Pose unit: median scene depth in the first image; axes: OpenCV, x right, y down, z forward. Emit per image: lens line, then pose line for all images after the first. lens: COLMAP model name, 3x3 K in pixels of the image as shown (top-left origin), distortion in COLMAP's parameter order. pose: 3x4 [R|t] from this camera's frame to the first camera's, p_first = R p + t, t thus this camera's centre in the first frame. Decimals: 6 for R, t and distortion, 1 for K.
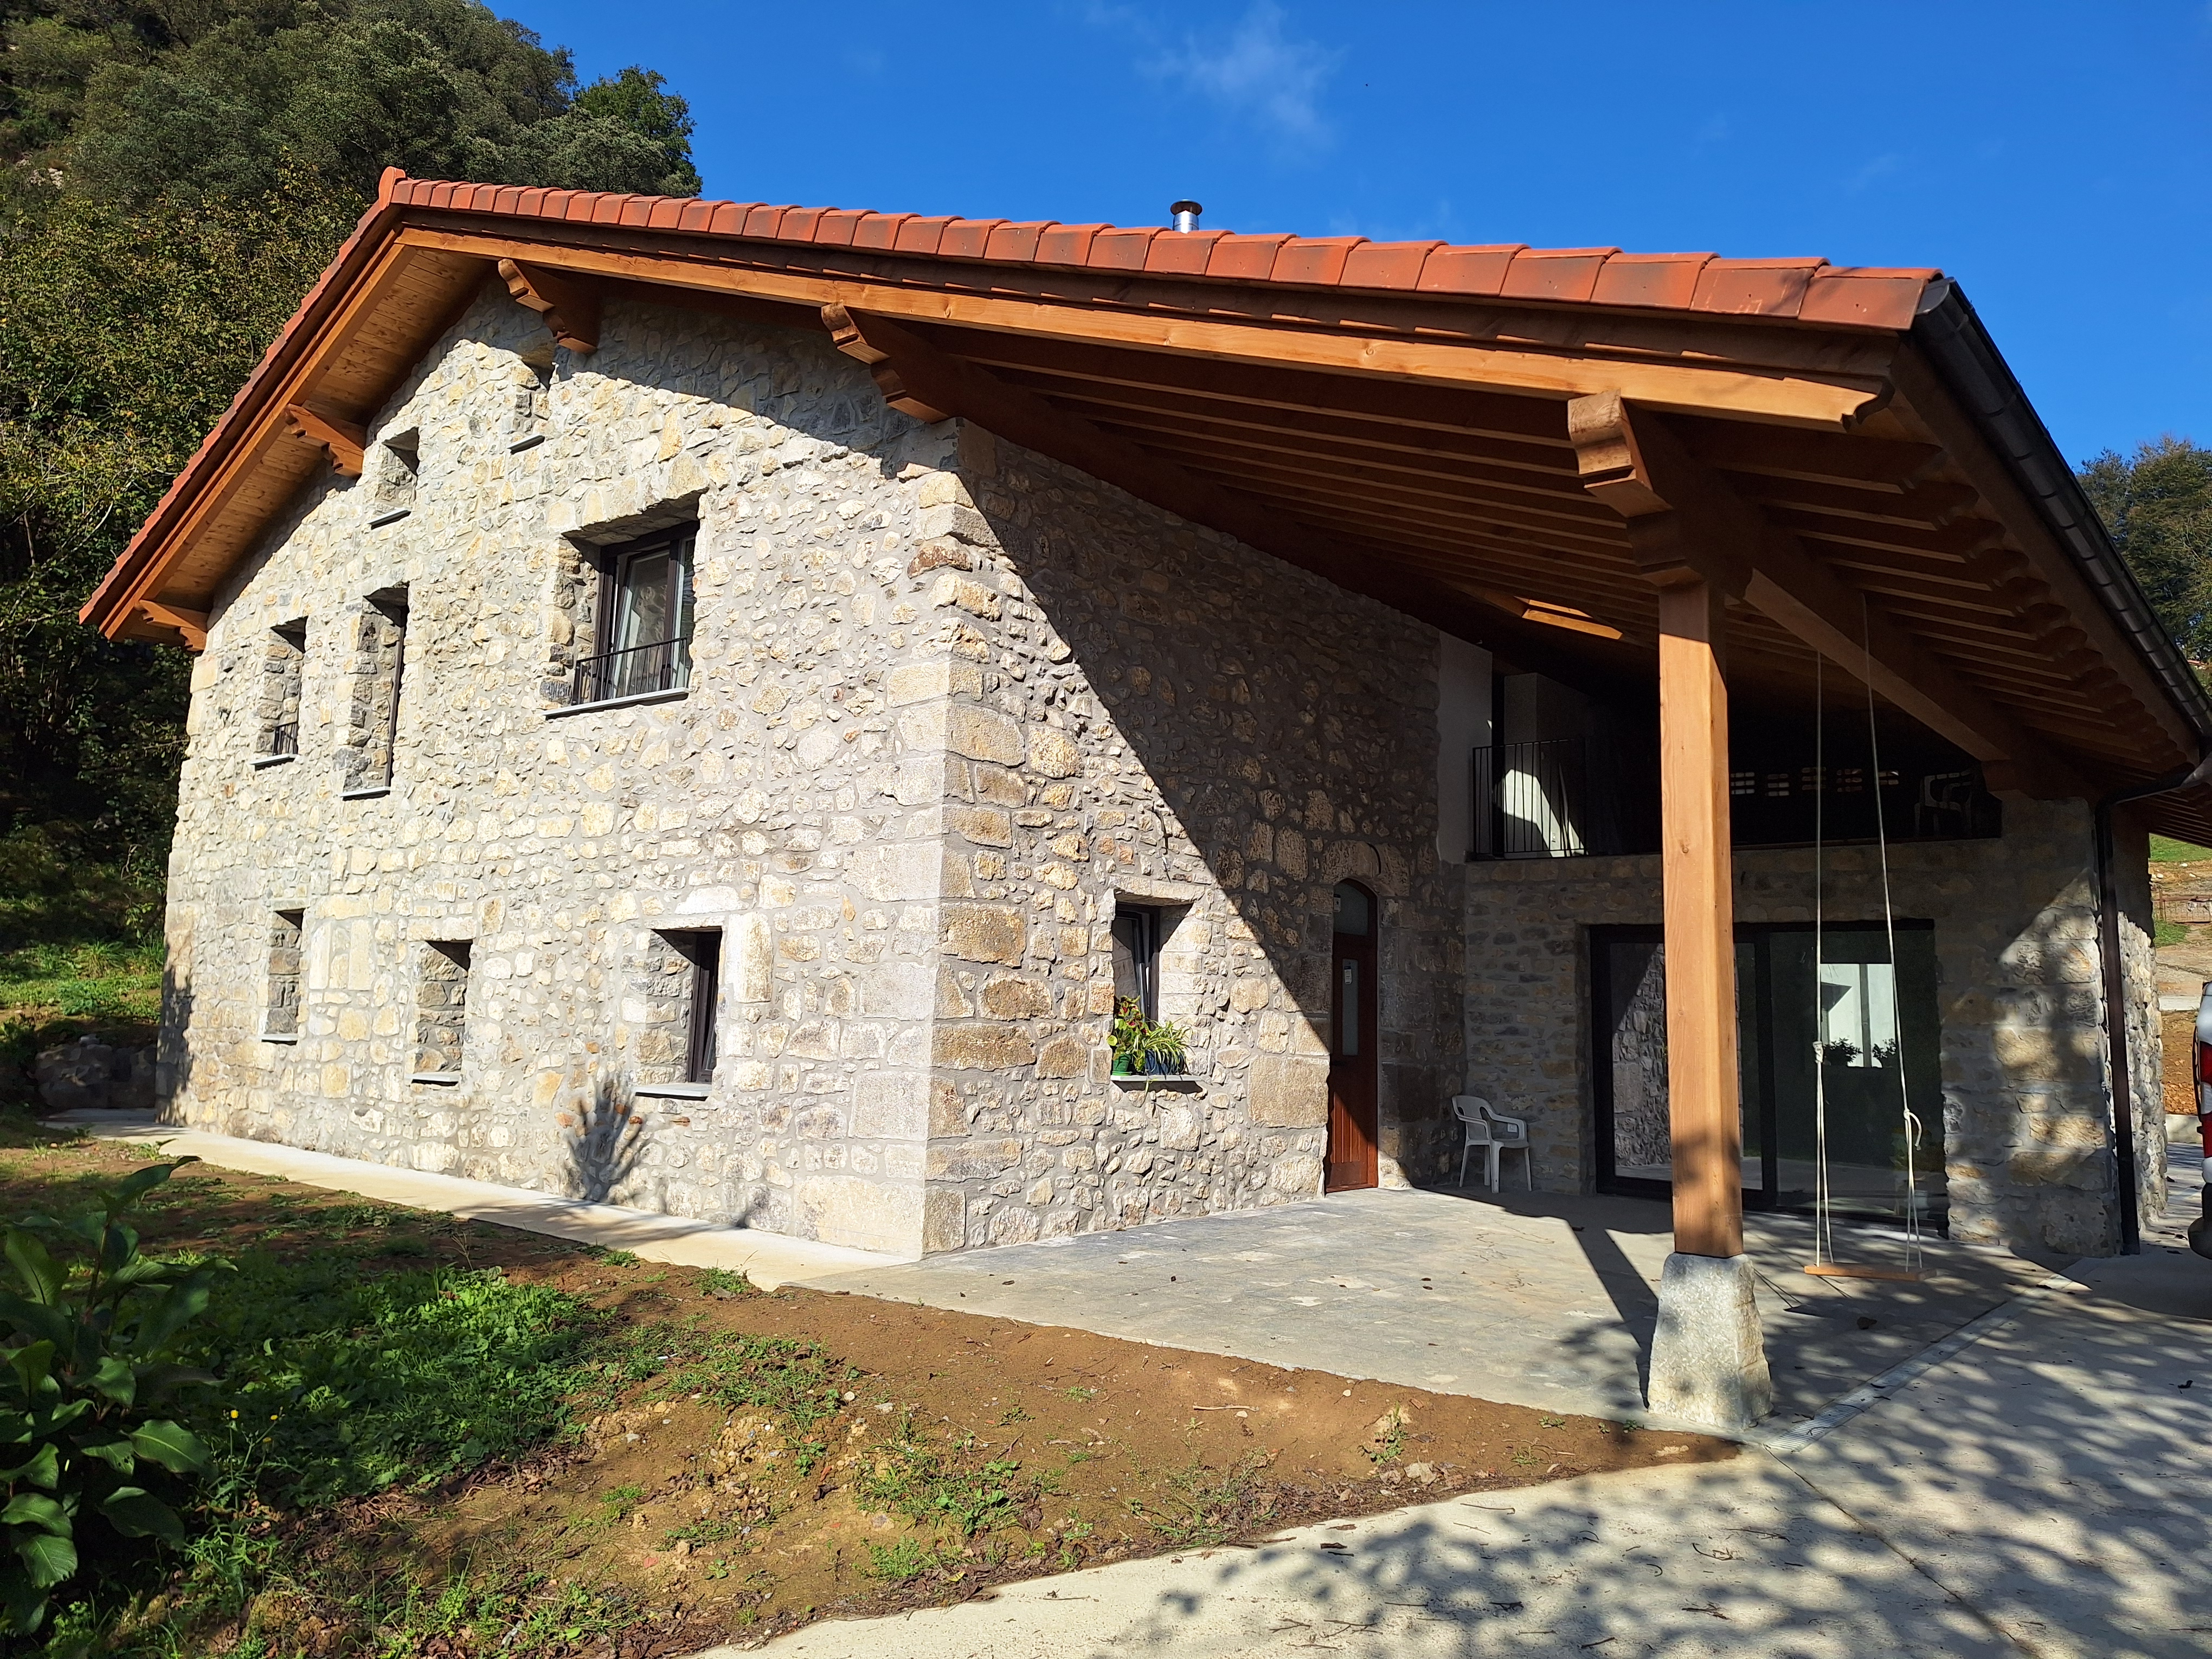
lens RADIAL K [[1490.9, 0, 1113.8], [0, 1490.9, 813.2], [0, 0, 1]] dist [0.031869, -0.017219]
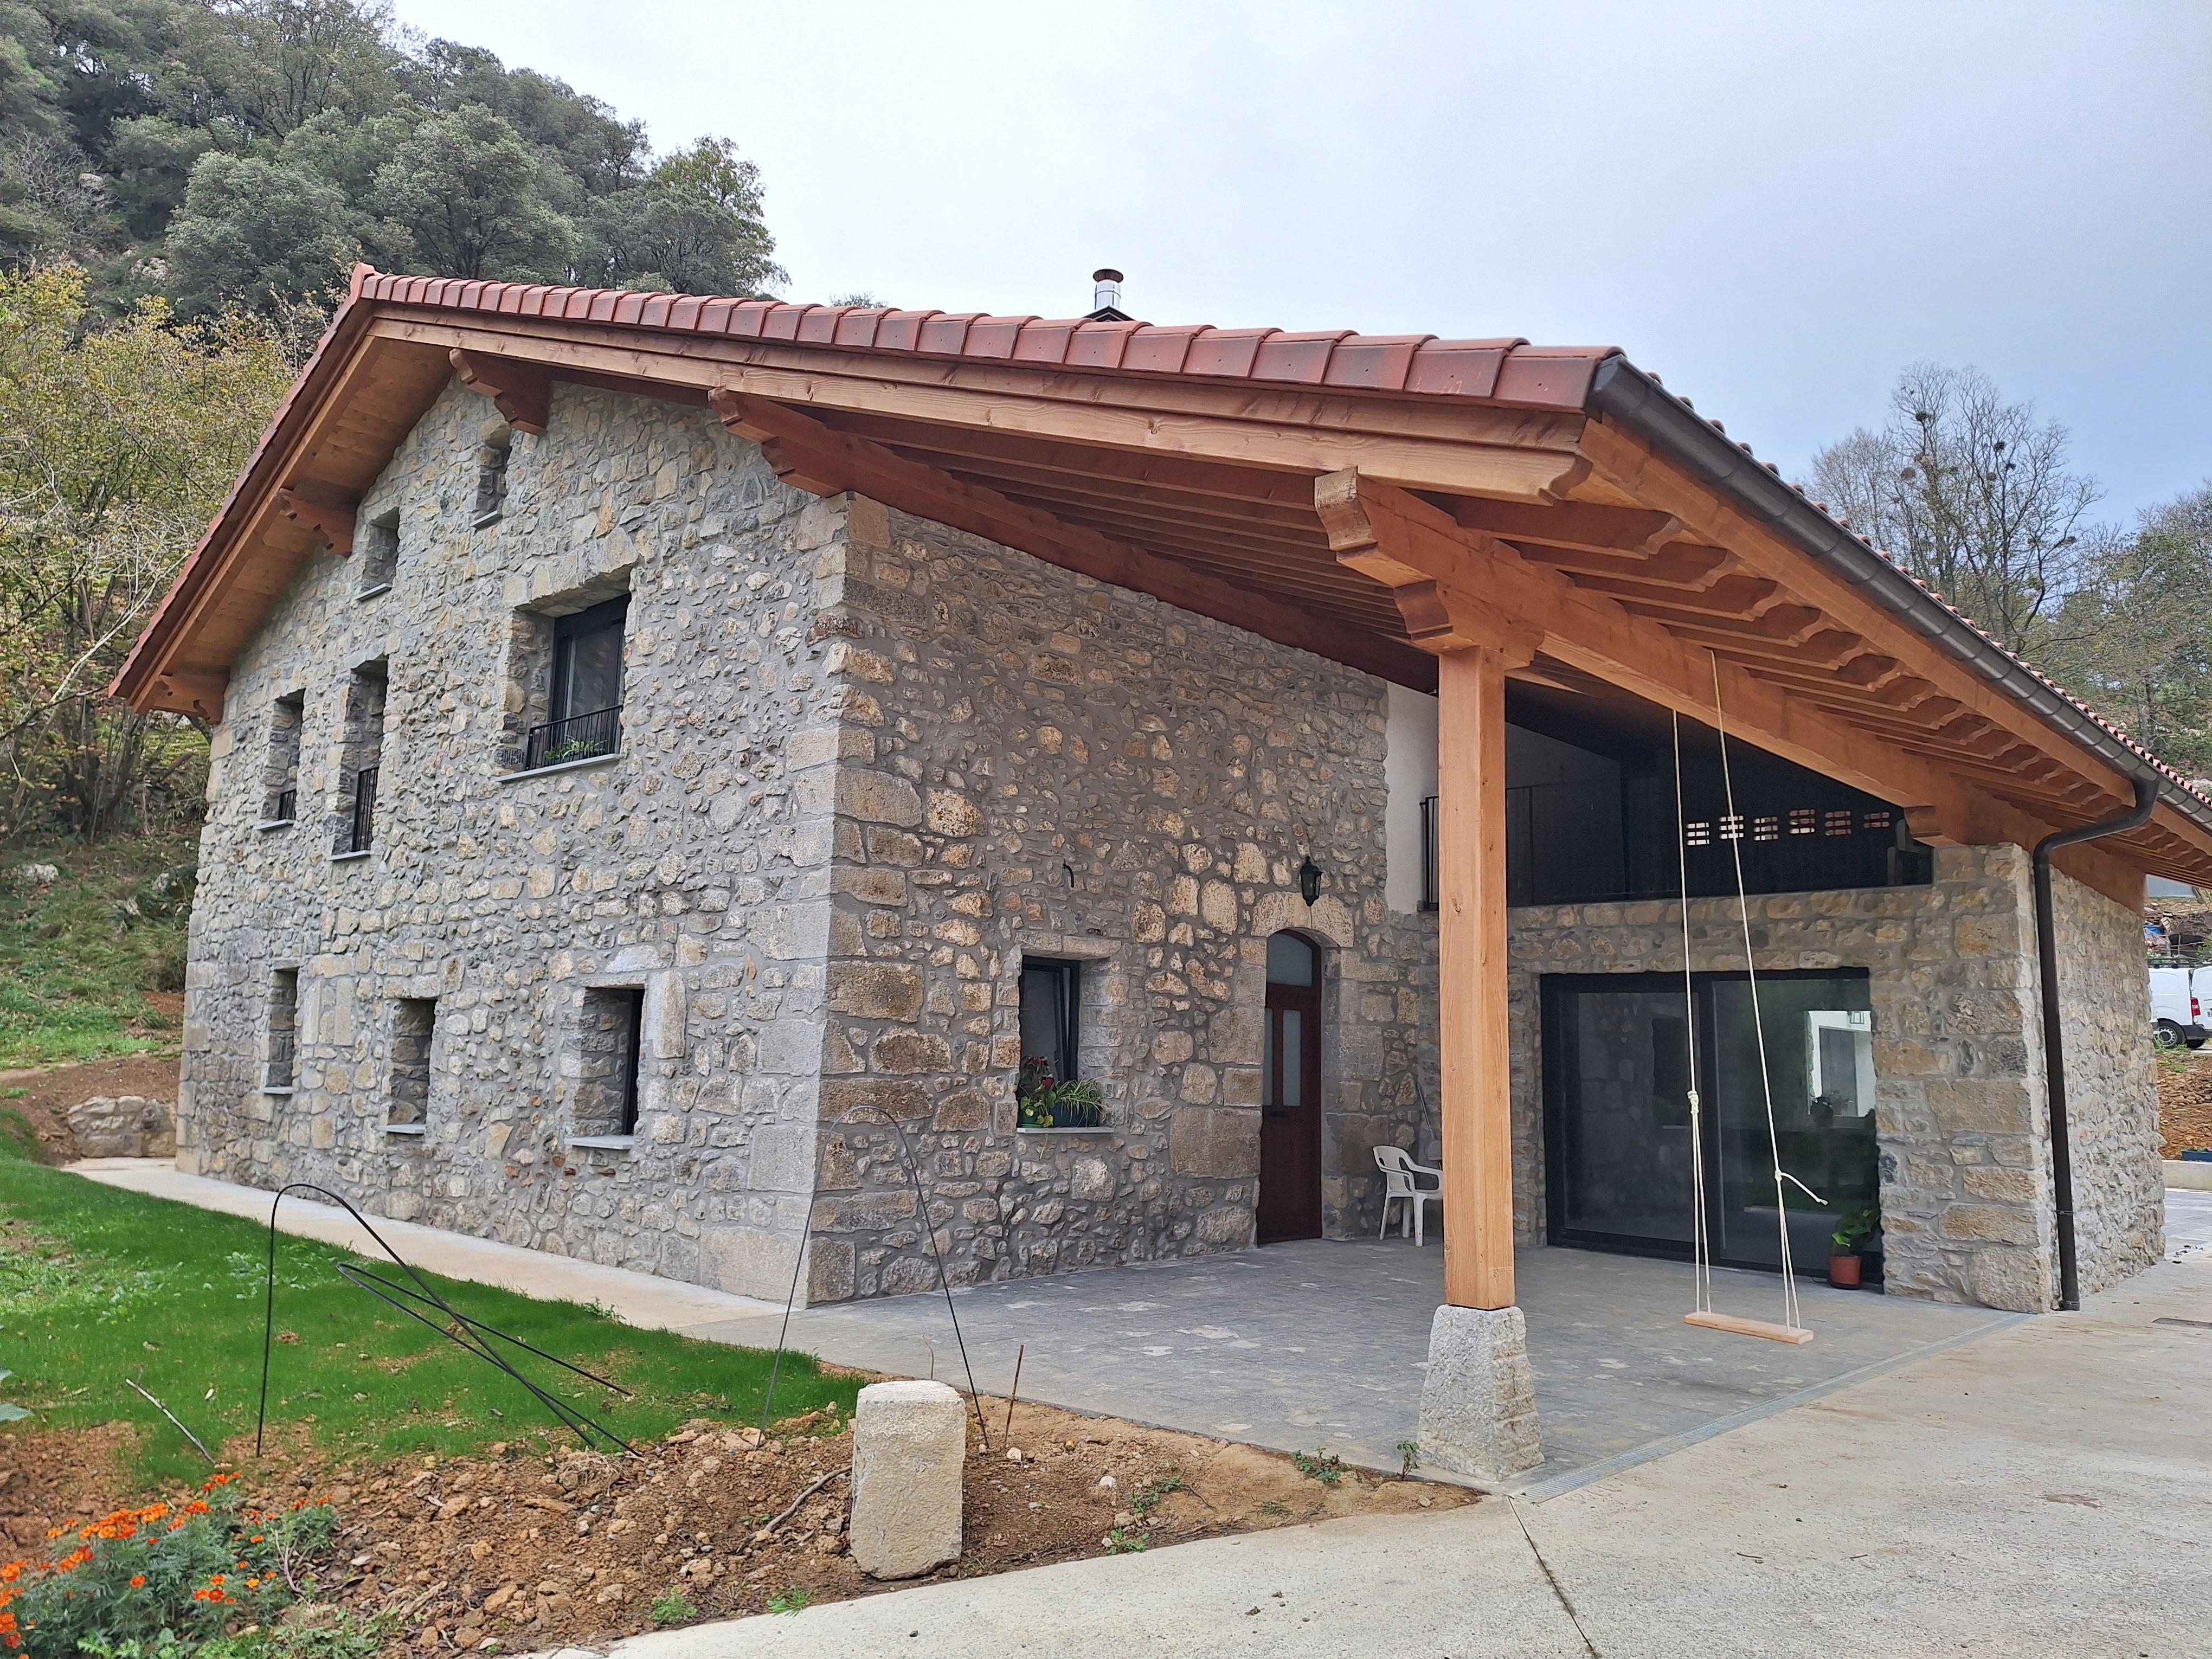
lens RADIAL K [[1490.9, 0, 1094.6], [0, 1490.9, 839.0], [0, 0, 1]] dist [0.031869, -0.017219]
pose [[0.997886, -0.012943, -0.063679, 0.103854], [0.012166, 0.999847, -0.012575, -0.007356], [0.063832, 0.011774, 0.997891, -0.015674]]
